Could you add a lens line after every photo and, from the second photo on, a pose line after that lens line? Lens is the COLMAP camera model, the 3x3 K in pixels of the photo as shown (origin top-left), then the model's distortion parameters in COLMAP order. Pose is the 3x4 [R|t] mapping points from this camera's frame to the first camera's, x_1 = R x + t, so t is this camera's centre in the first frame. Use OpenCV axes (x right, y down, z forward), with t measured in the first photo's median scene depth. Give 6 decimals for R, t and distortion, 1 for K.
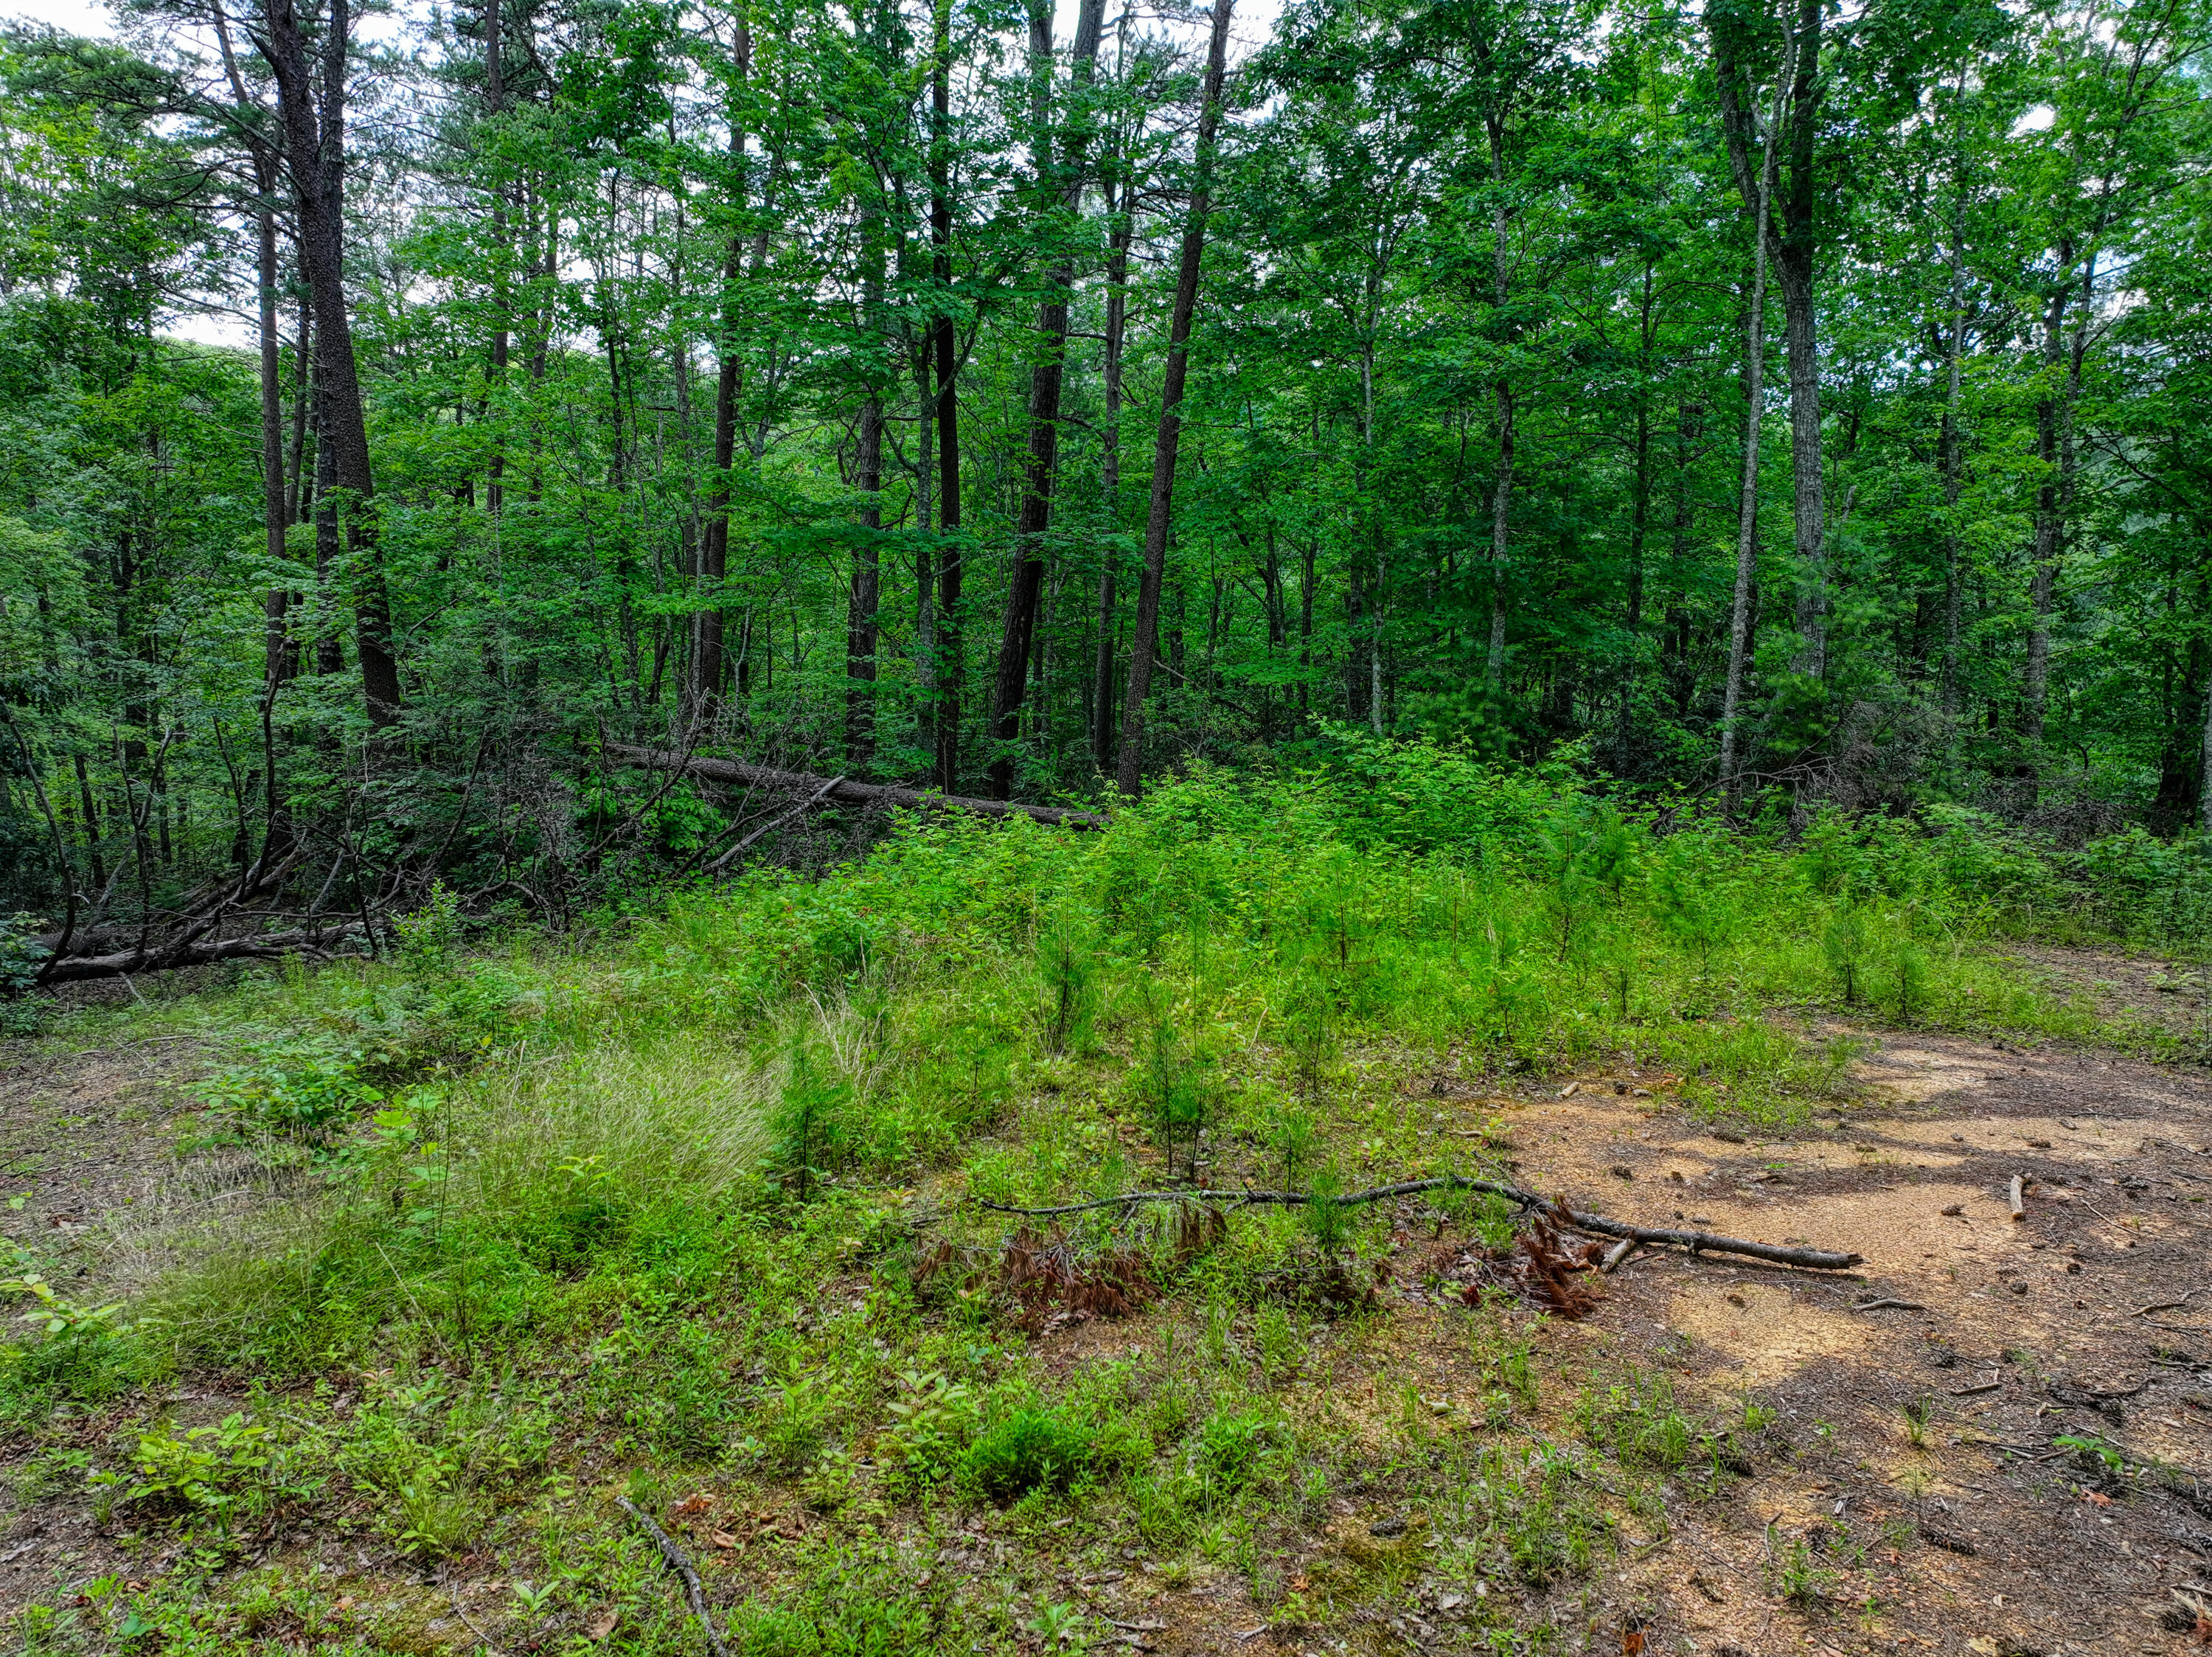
lens RADIAL K [[1543.3, 0, 1105.3], [0, 1543.3, 831.9], [0, 0, 1]] dist [-0.011677, 0.004067]
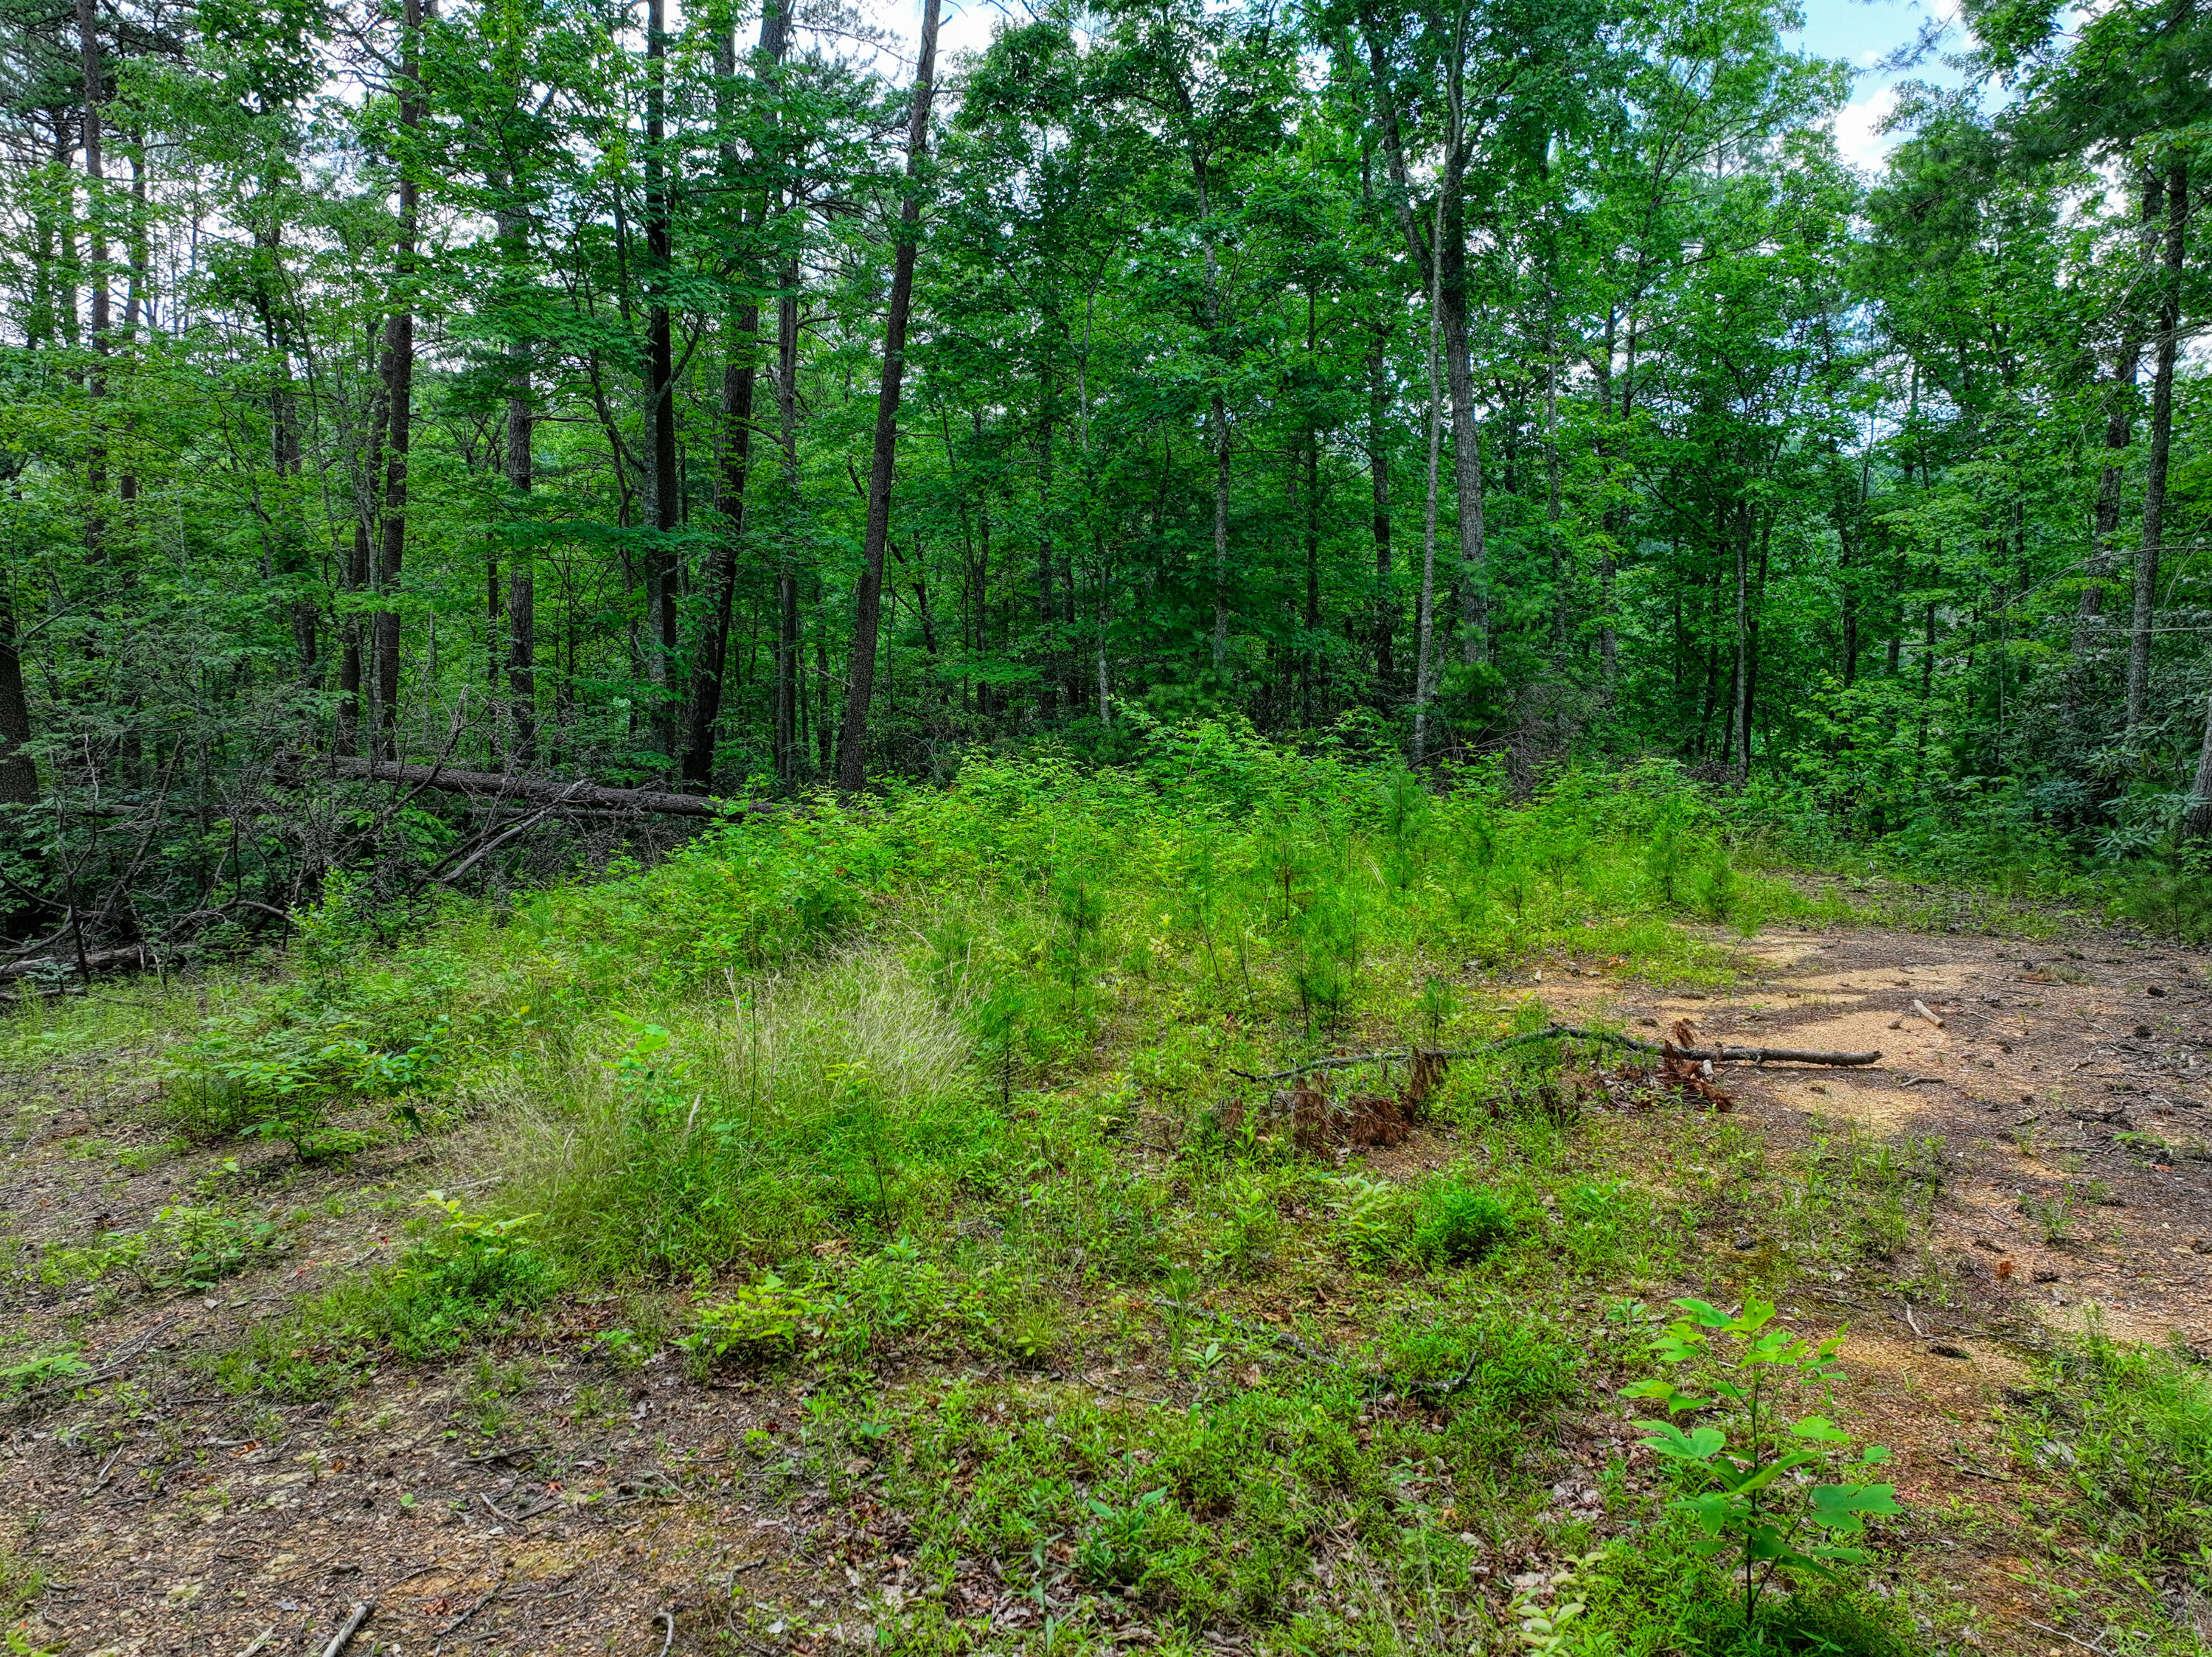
lens RADIAL K [[1543.3, 0, 1108.5], [0, 1543.3, 825.5], [0, 0, 1]] dist [-0.011677, 0.004067]
pose [[0.956620, -0.039120, 0.288699, -0.394952], [0.045830, 0.998813, -0.016517, 0.066751], [-0.287710, 0.029031, 0.957278, -0.031473]]
